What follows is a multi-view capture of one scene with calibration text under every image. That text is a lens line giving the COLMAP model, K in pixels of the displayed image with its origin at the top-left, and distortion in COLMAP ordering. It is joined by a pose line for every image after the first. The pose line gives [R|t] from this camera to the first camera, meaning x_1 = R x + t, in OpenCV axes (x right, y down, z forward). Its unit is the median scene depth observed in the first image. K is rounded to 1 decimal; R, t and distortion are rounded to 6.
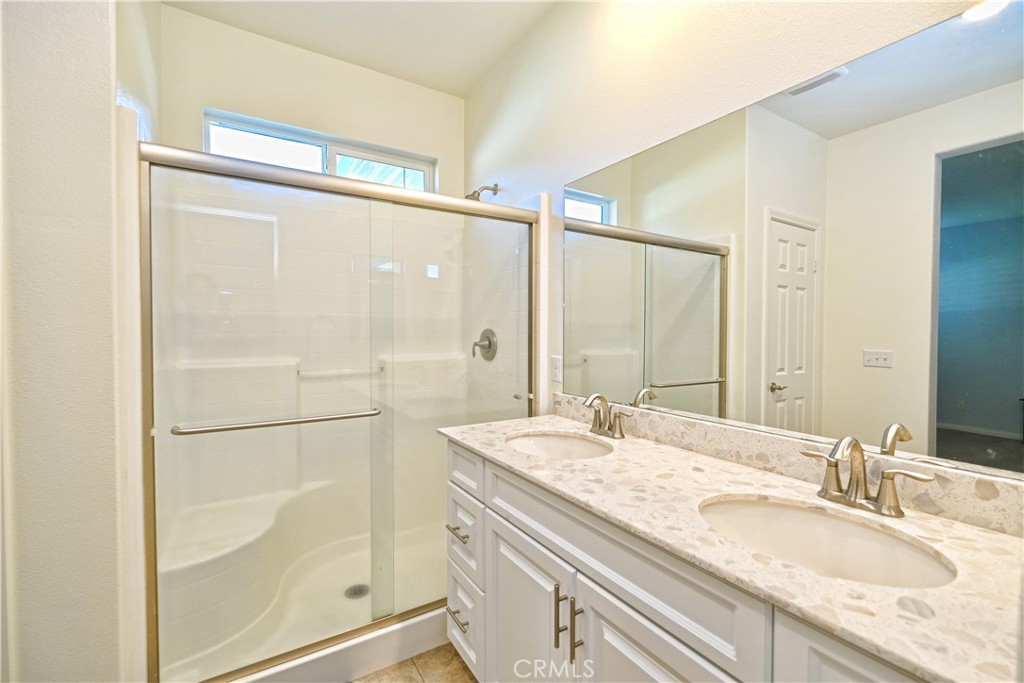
lens RADIAL K [[442.6, 0, 517.1], [0, 442.6, 346.0], [0, 0, 1]] dist [-0.005460, 0.001216]
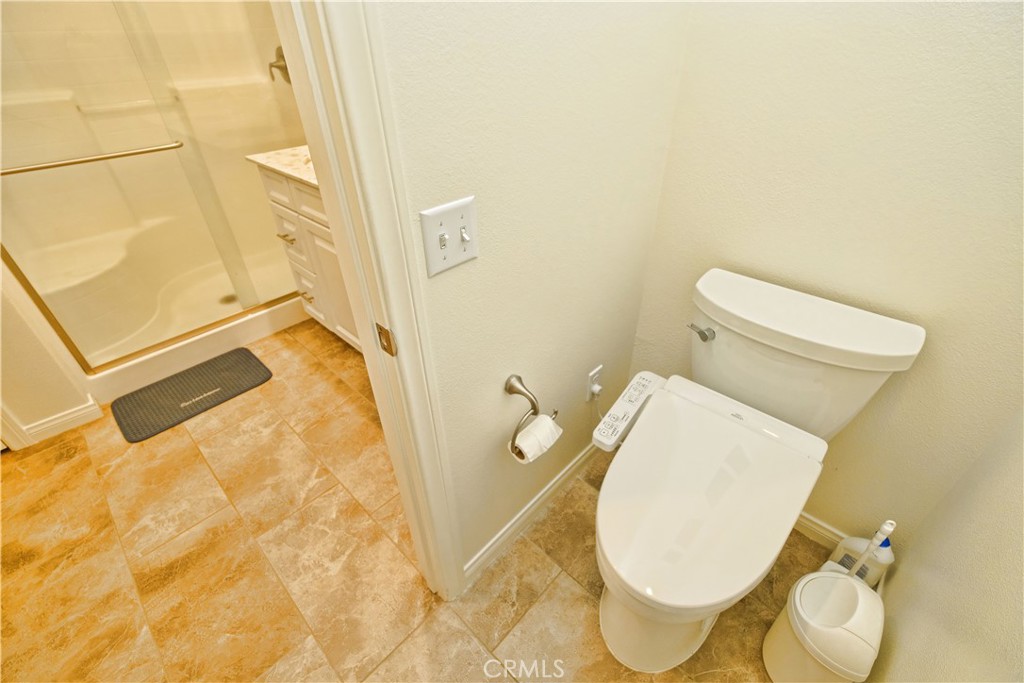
lens RADIAL K [[442.6, 0, 514.1], [0, 442.6, 340.4], [0, 0, 1]] dist [-0.005460, 0.001216]
pose [[0.966872, -0.159791, 0.199063, 0.178077], [0.024748, 0.834842, 0.549934, -0.026119], [-0.254061, -0.526789, 0.811139, -0.339641]]
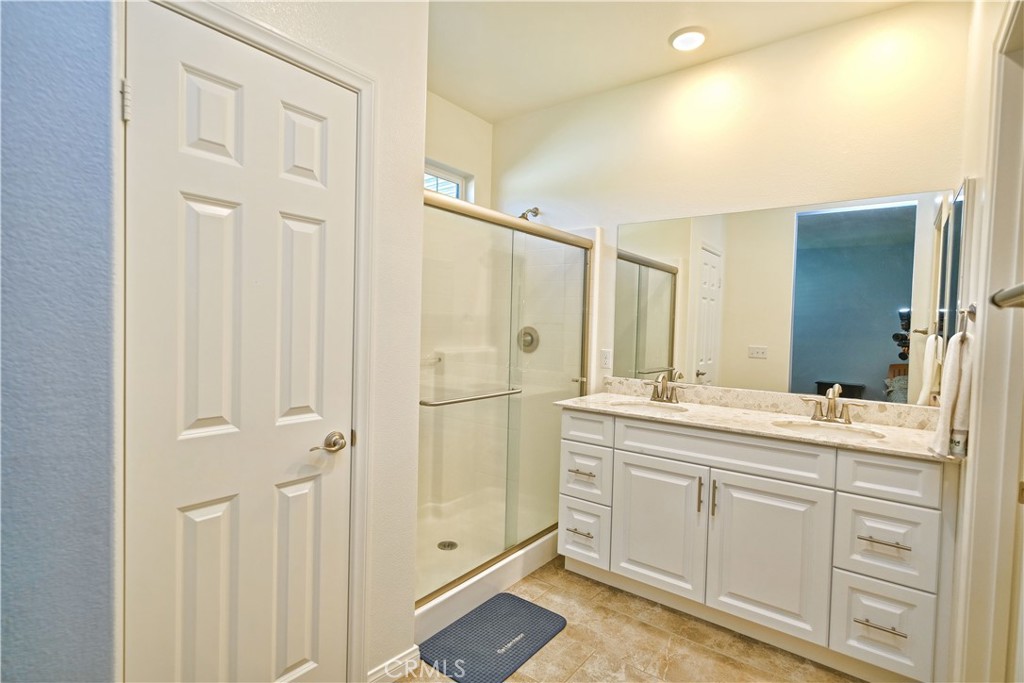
lens RADIAL K [[504.7, 0, 507.3], [0, 504.7, 346.7], [0, 0, 1]] dist [0.003214, 0.000594]
pose [[0.938735, 0.007133, 0.344565, -0.785618], [-0.013235, 0.999794, 0.015358, -0.005466], [-0.344384, -0.018978, 0.938637, -0.374403]]
